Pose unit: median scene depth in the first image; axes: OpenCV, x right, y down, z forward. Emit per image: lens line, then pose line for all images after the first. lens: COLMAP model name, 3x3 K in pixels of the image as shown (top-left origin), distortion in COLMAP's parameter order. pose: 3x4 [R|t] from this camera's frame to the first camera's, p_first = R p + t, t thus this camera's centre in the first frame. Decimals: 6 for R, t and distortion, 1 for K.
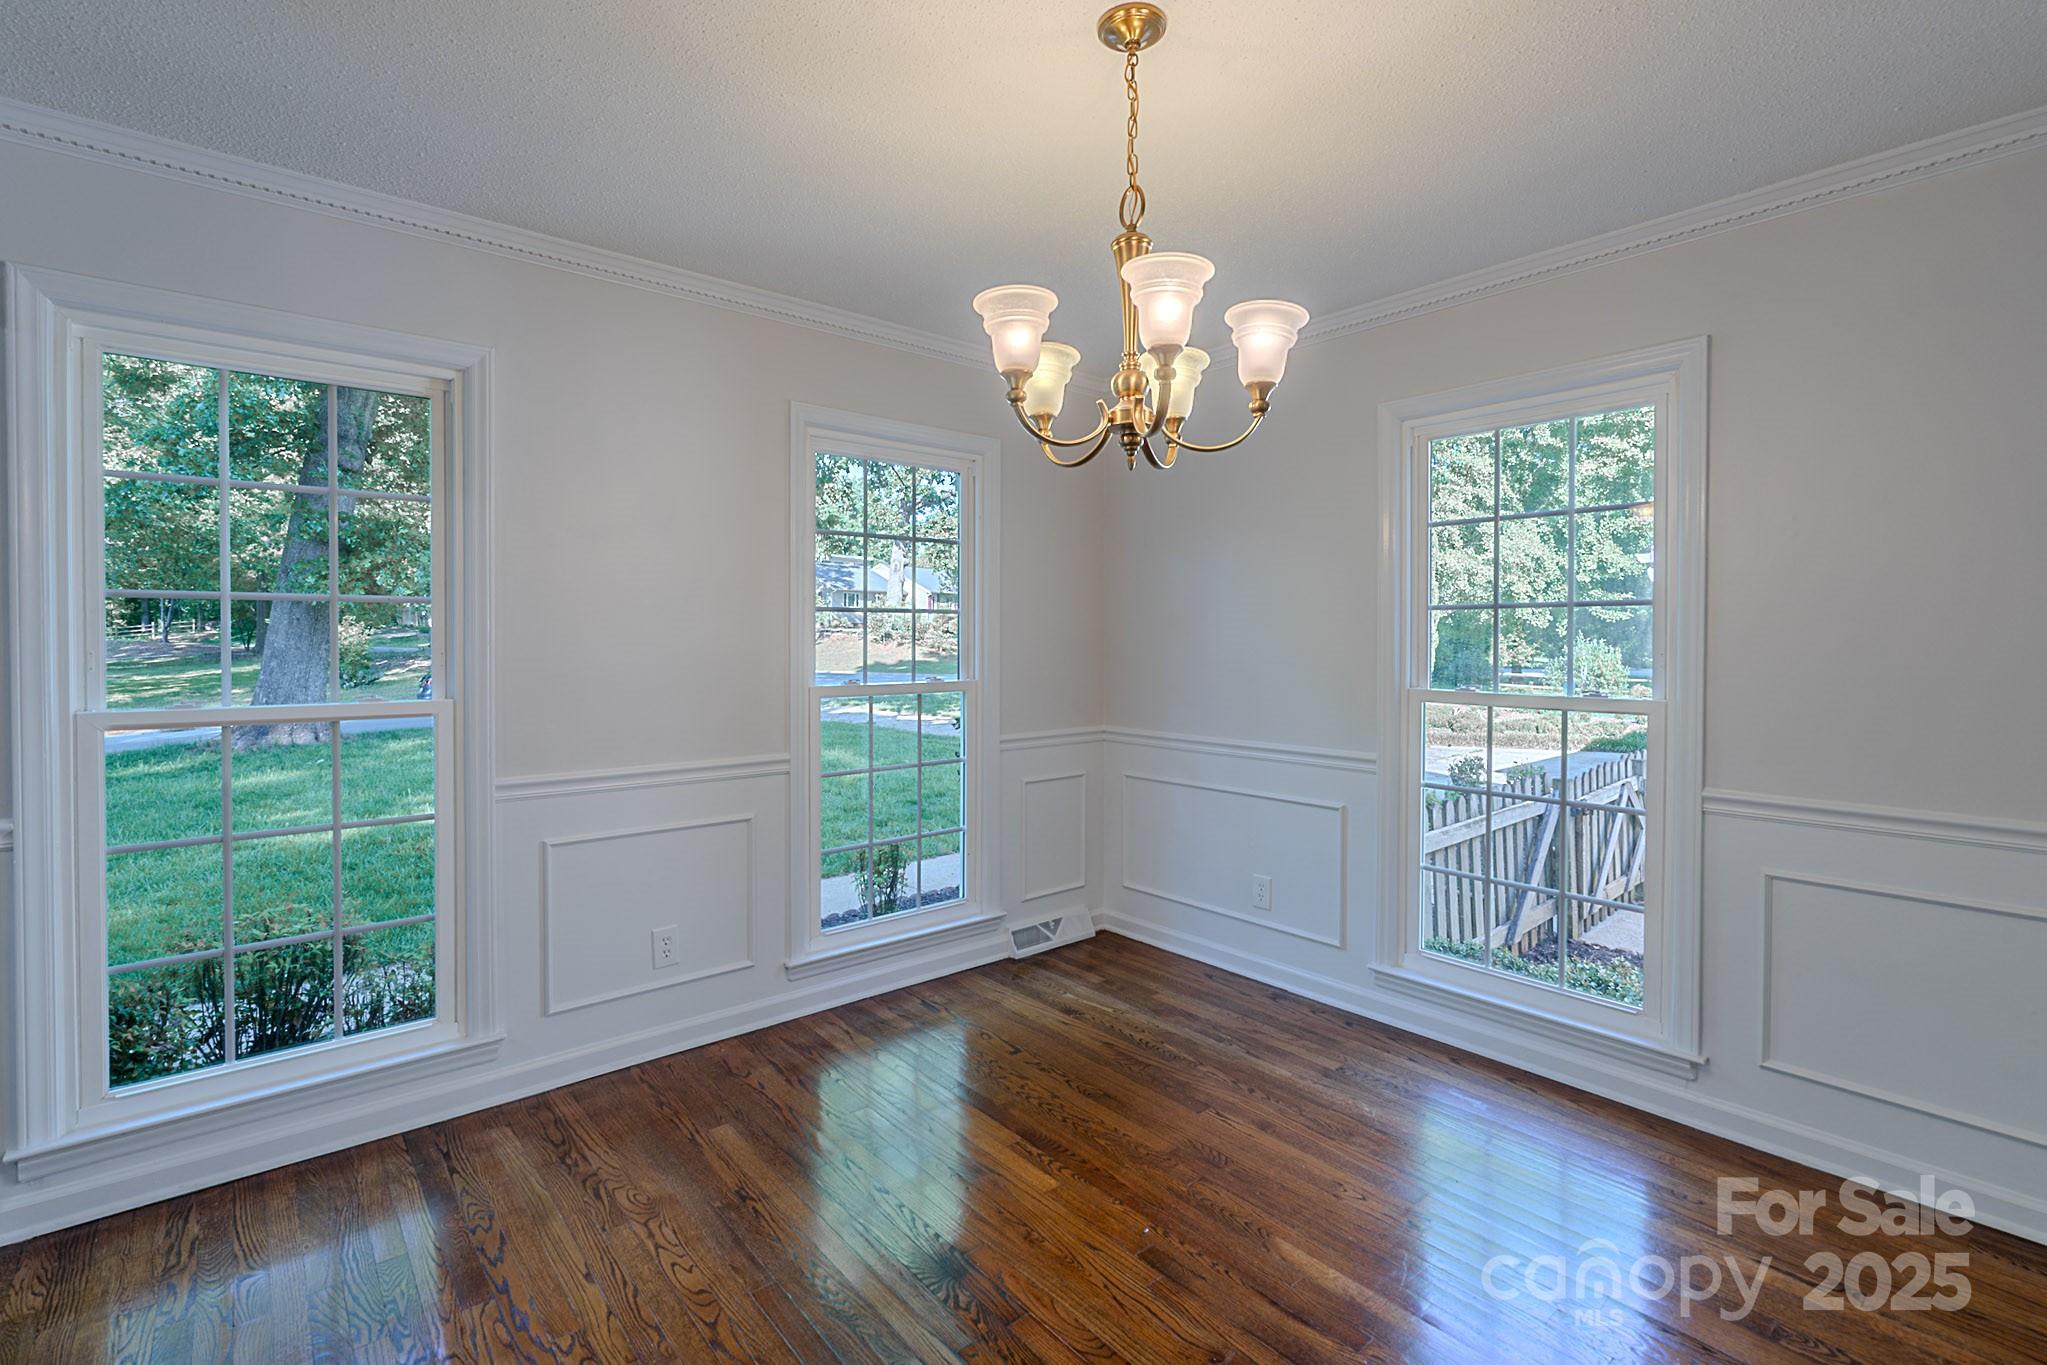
lens RADIAL K [[937.0, 0, 1013.3], [0, 937.0, 654.0], [0, 0, 1]] dist [-0.000293, 0.000808]
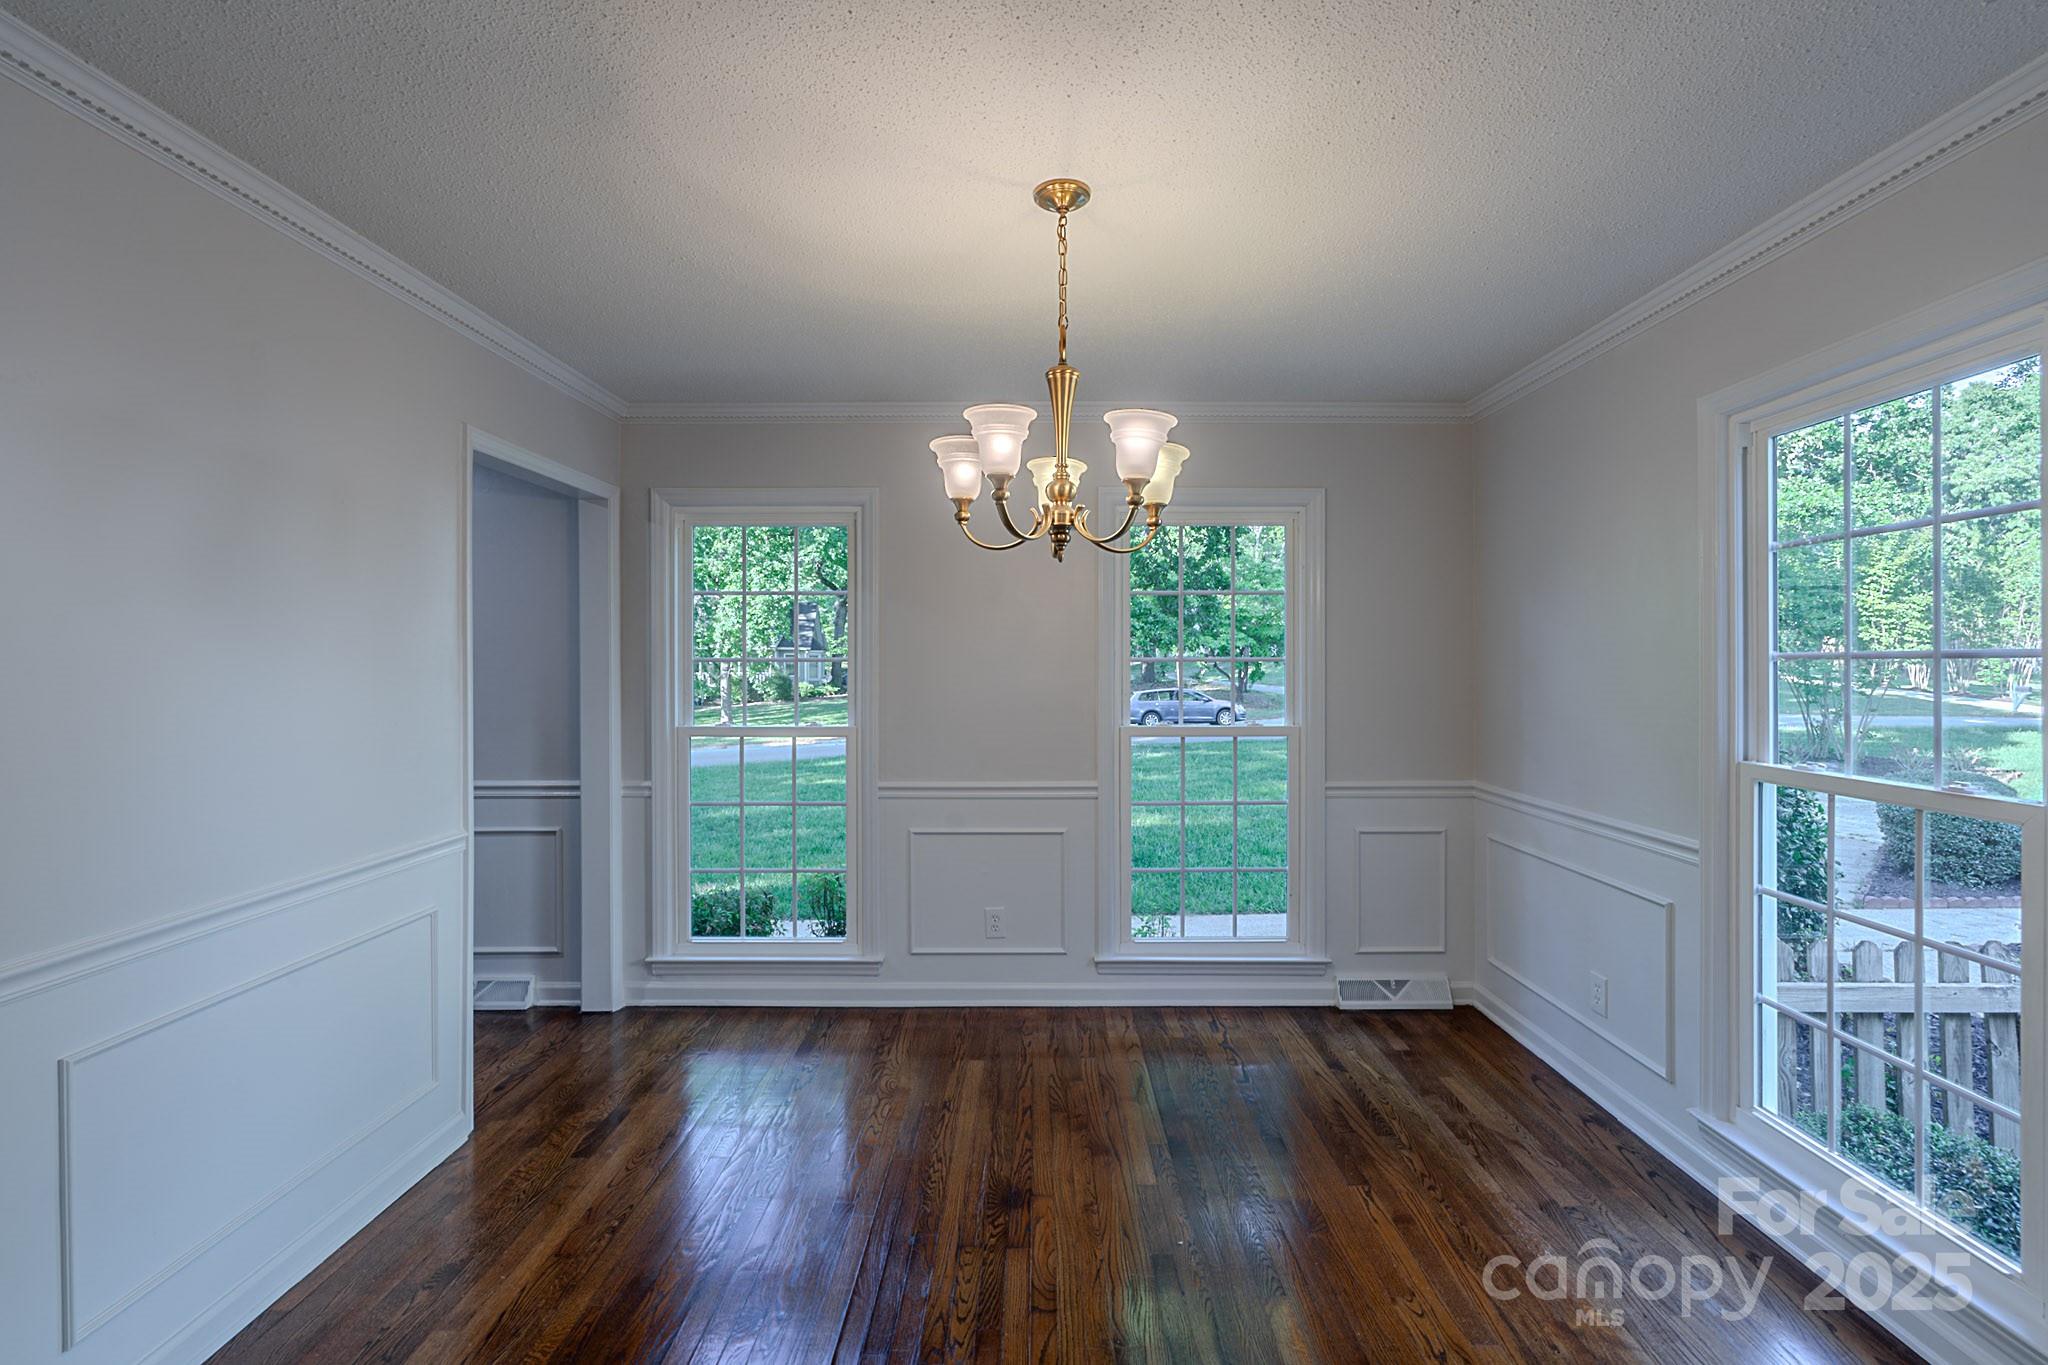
lens RADIAL K [[929.1, 0, 1026.7], [0, 929.1, 664.4], [0, 0, 1]] dist [-0.006705, 0.000870]
pose [[0.762238, -0.001865, -0.647294, 0.466208], [-0.010903, 0.999817, -0.015720, -0.024254], [0.647204, 0.019040, 0.762079, 0.037005]]
